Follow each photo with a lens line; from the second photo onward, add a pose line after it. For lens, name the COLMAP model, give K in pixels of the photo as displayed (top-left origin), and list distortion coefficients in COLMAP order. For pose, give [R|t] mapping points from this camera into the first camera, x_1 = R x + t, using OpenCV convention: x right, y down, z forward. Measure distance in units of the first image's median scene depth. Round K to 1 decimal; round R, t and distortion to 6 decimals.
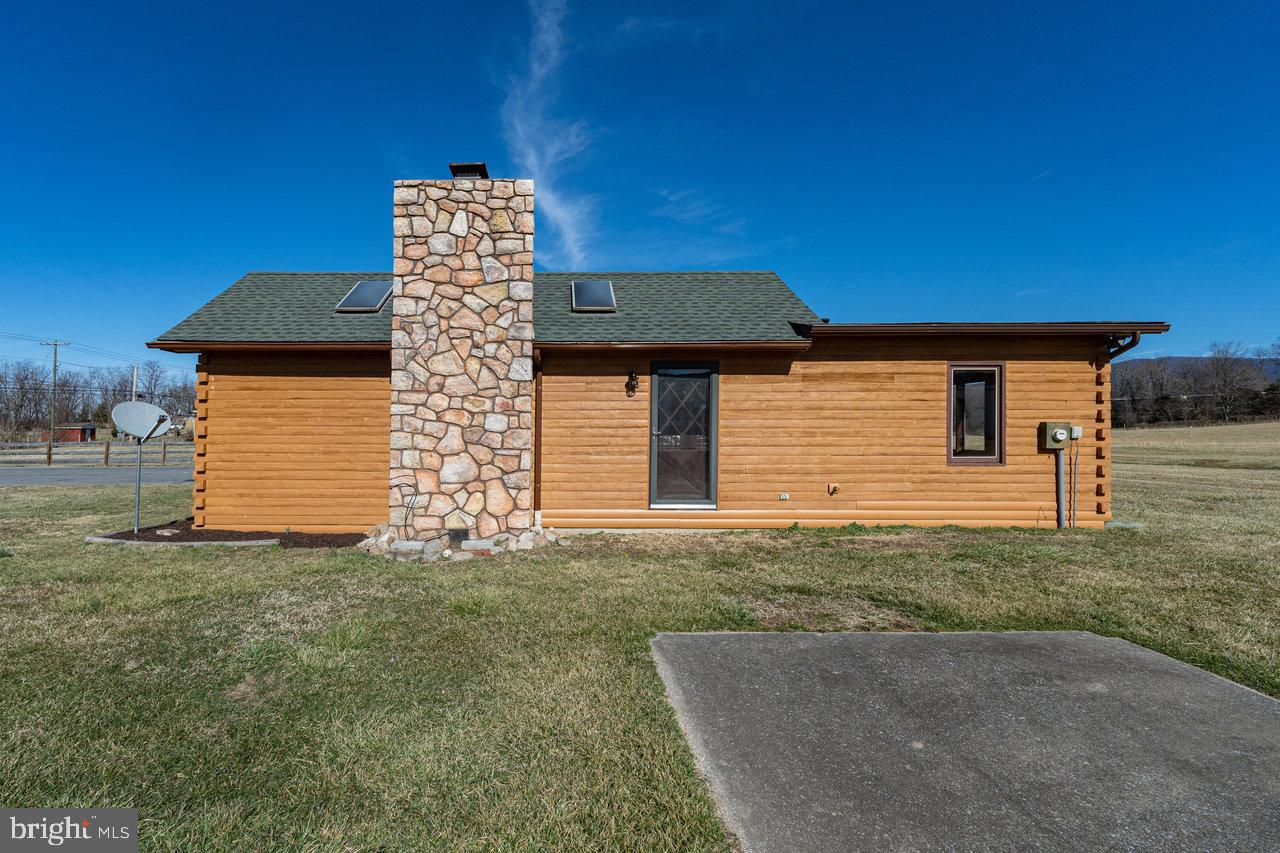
lens RADIAL K [[536.5, 0, 639.9], [0, 536.5, 432.0], [0, 0, 1]] dist [0.001037, -0.000246]
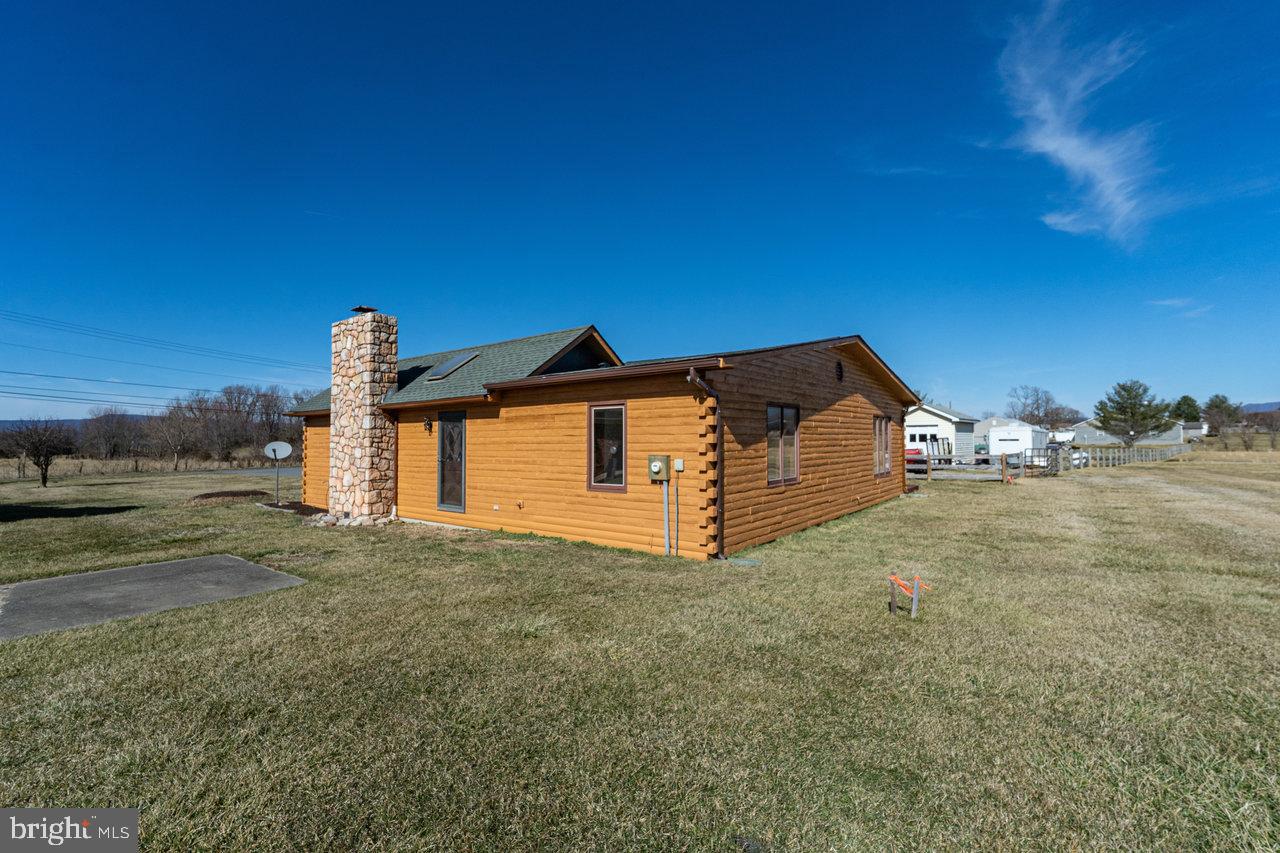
lens RADIAL K [[536.5, 0, 639.4], [0, 536.5, 423.5], [0, 0, 1]] dist [0.001037, -0.000246]
pose [[0.811064, -0.025019, -0.584422, 1.362137], [0.002979, 0.999249, -0.038643, -0.039172], [0.584950, 0.029601, 0.810529, 0.104689]]
